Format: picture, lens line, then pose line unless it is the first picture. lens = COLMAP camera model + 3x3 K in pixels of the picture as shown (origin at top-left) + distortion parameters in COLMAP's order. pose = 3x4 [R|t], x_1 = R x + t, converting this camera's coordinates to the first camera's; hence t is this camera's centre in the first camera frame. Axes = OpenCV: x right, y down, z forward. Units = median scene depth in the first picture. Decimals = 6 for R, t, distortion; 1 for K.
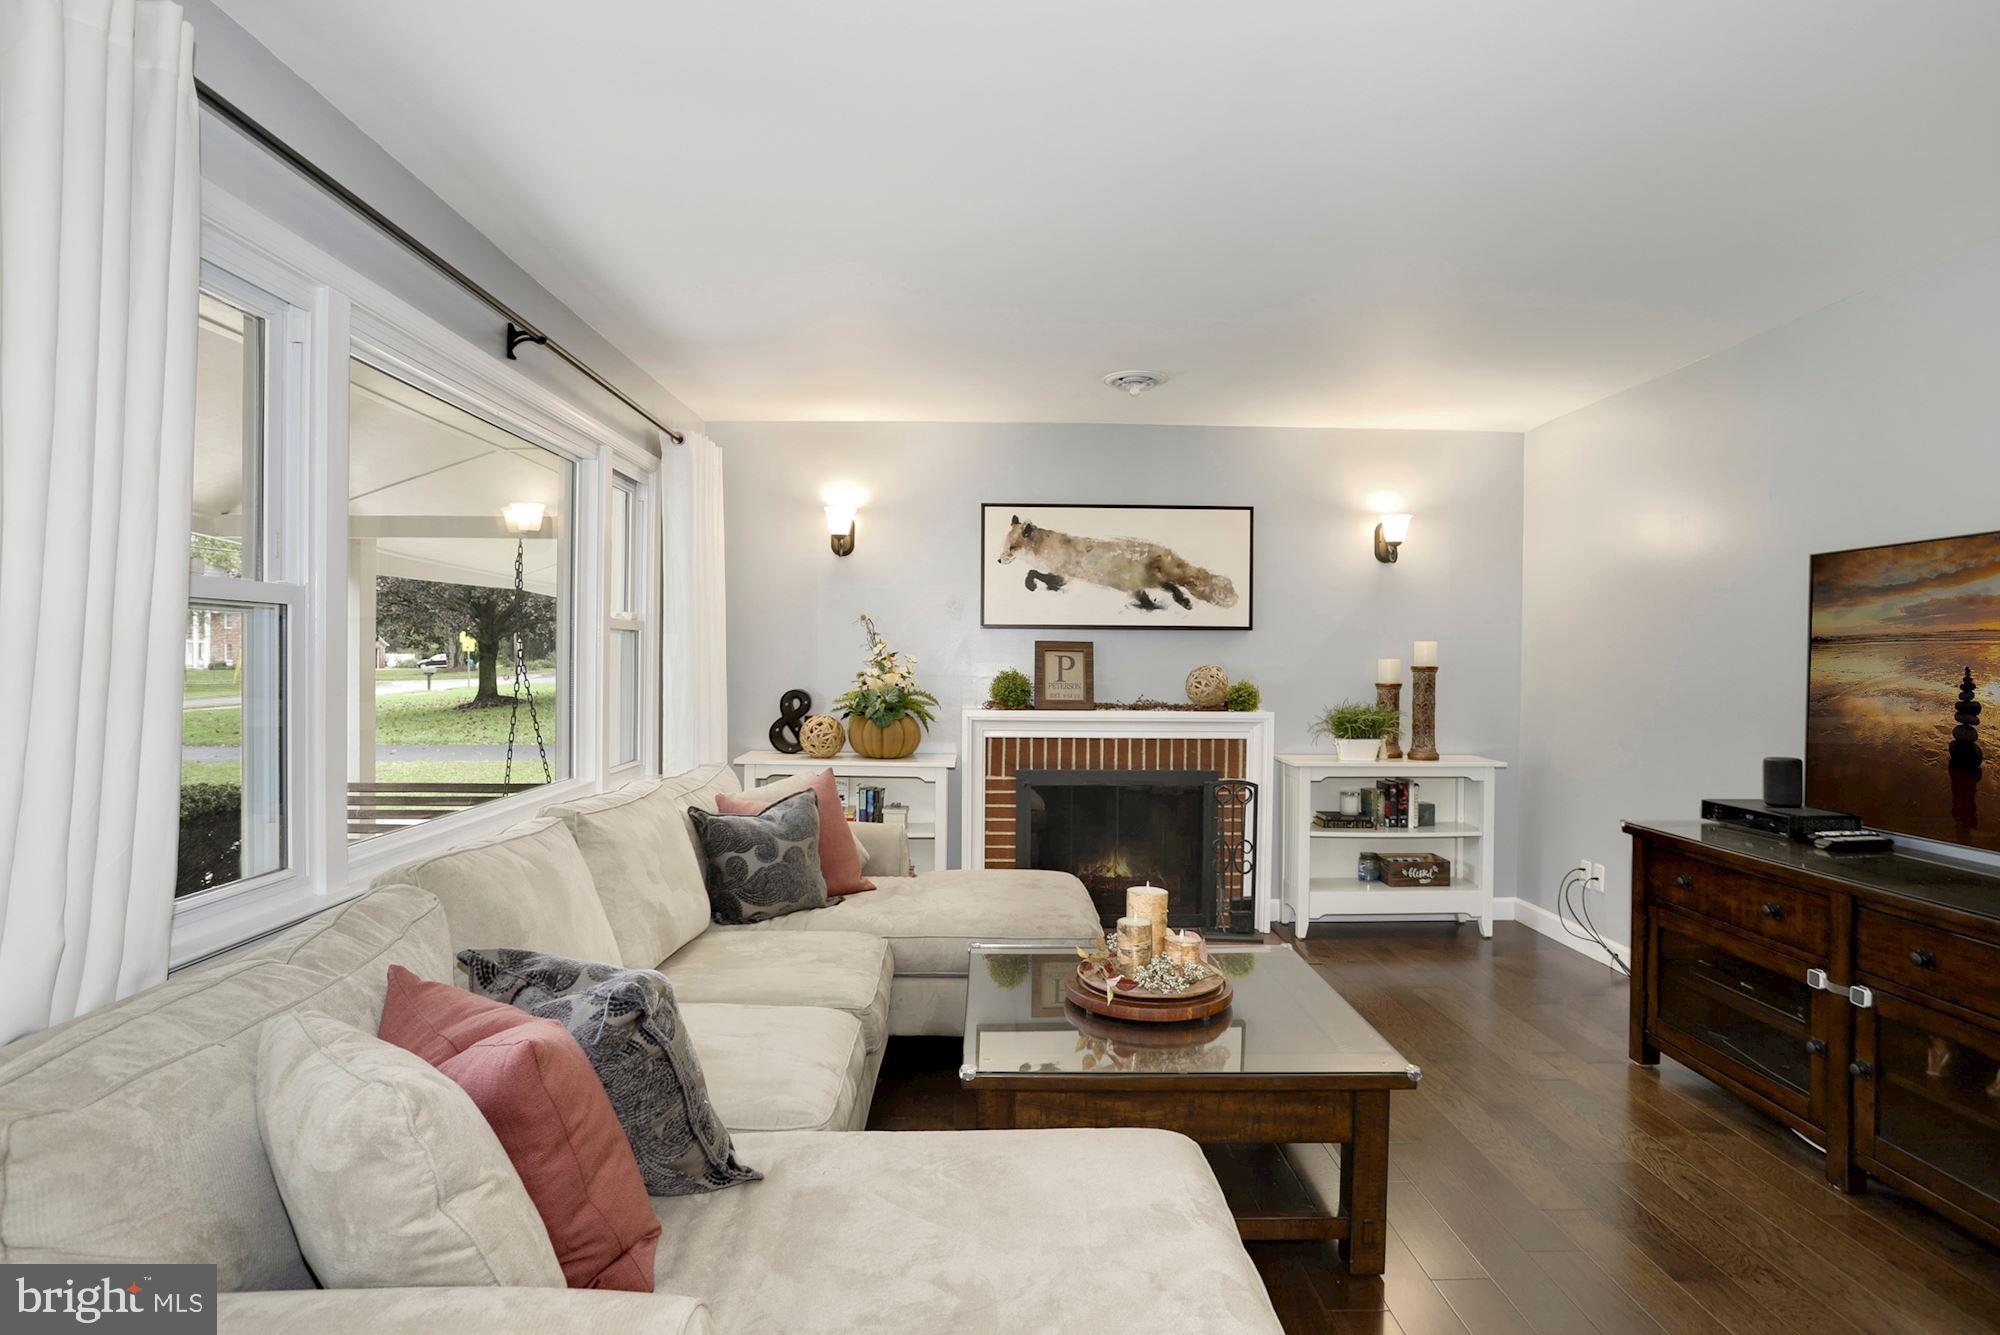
lens RADIAL K [[1020.8, 0, 1007.4], [0, 1020.8, 614.3], [0, 0, 1]] dist [-0.046867, 0.030060]
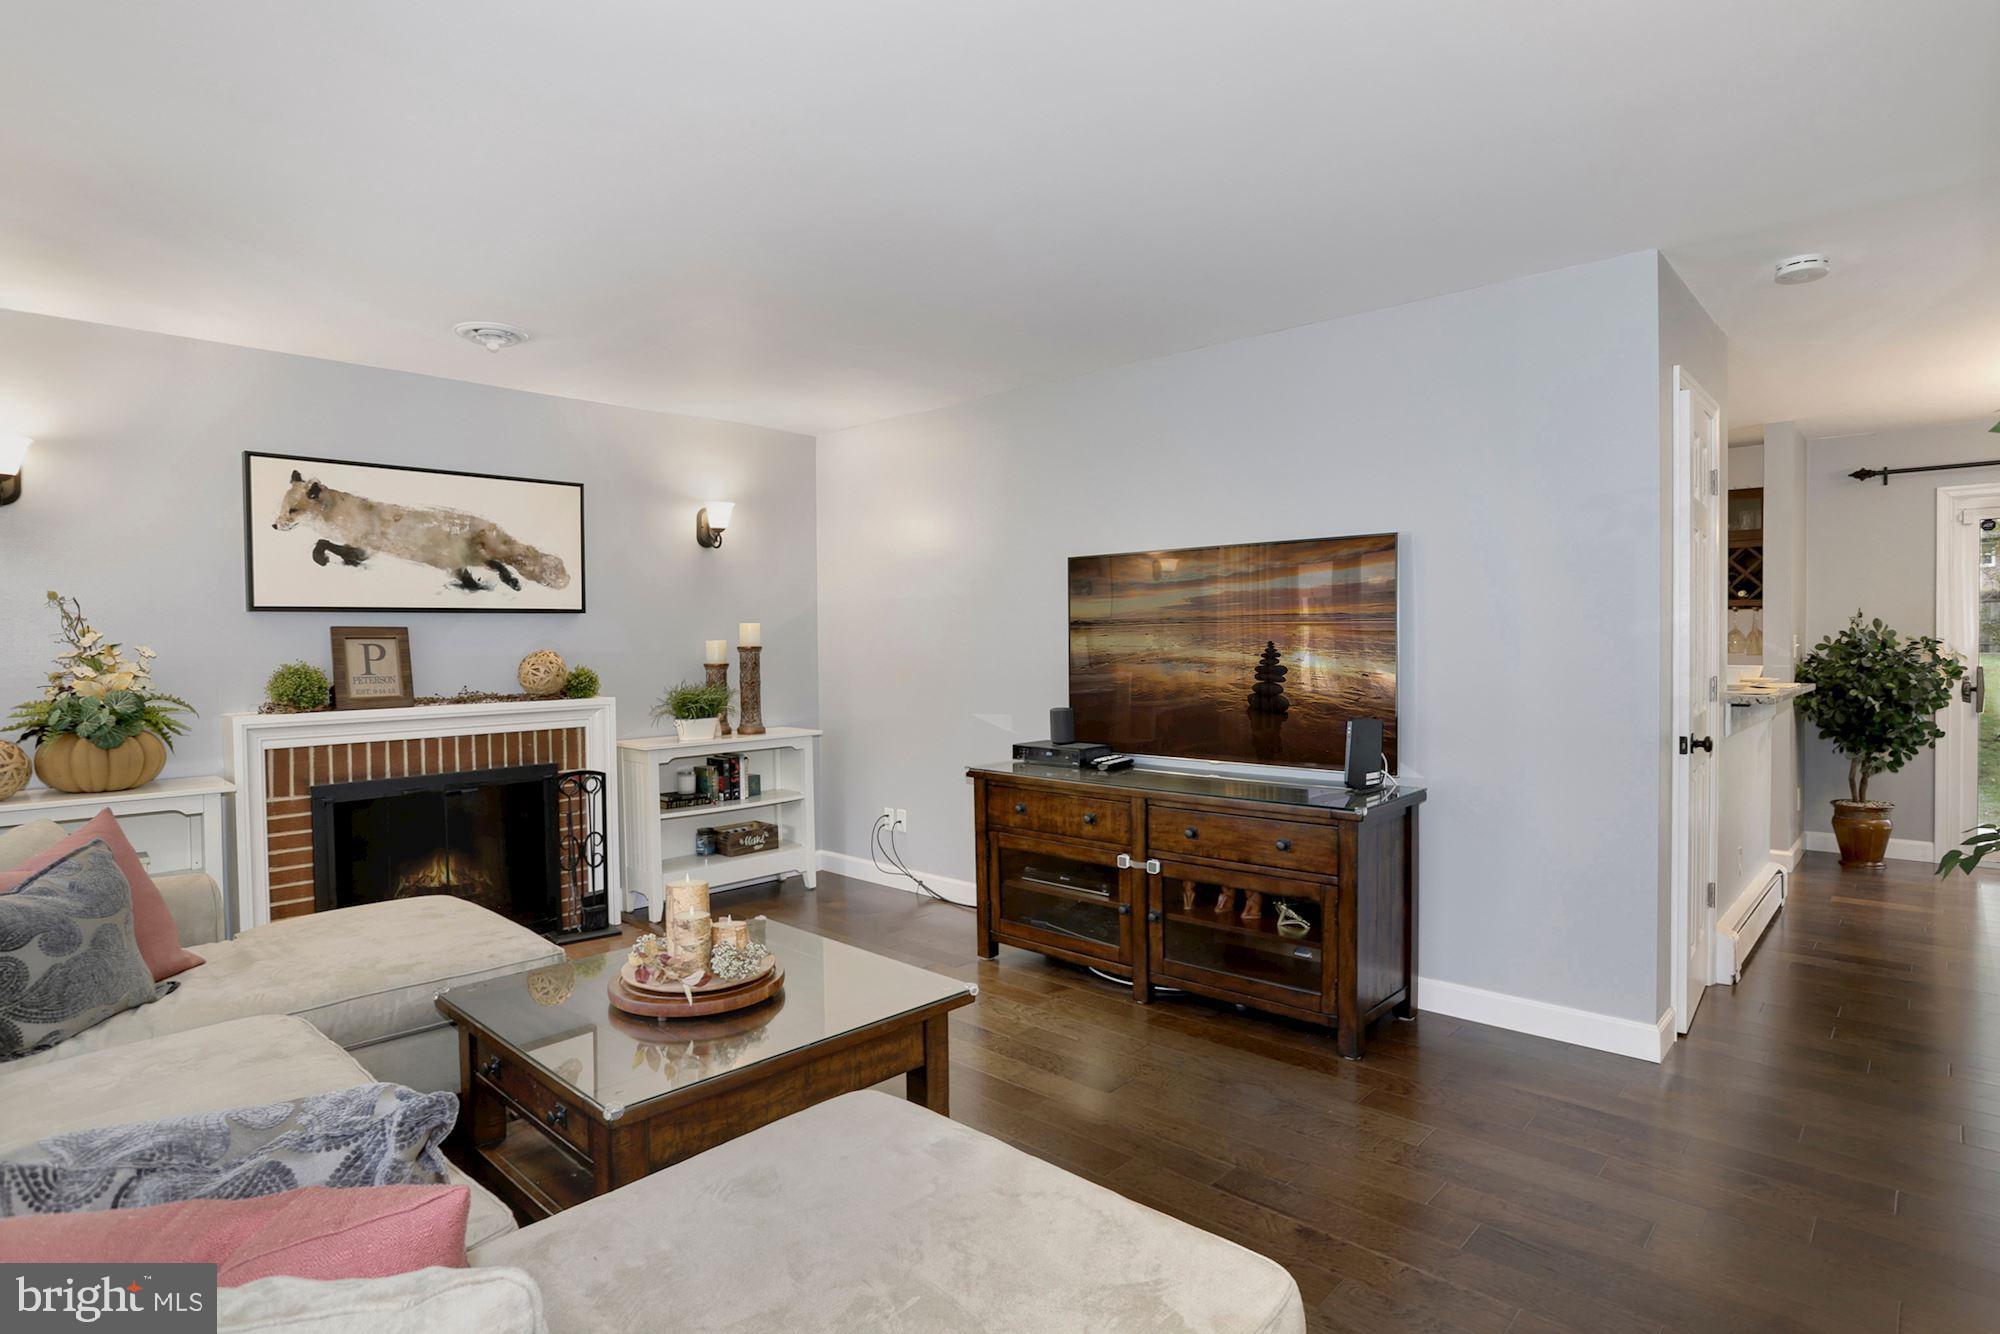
lens RADIAL K [[1025.5, 0, 999.4], [0, 1025.5, 588.4], [0, 0, 1]] dist [-0.050501, 0.030395]
pose [[0.716025, 0.014565, 0.697923, -0.159255], [-0.009941, 0.999894, -0.010669, -0.001252], [-0.698004, 0.000701, 0.716094, 0.045699]]
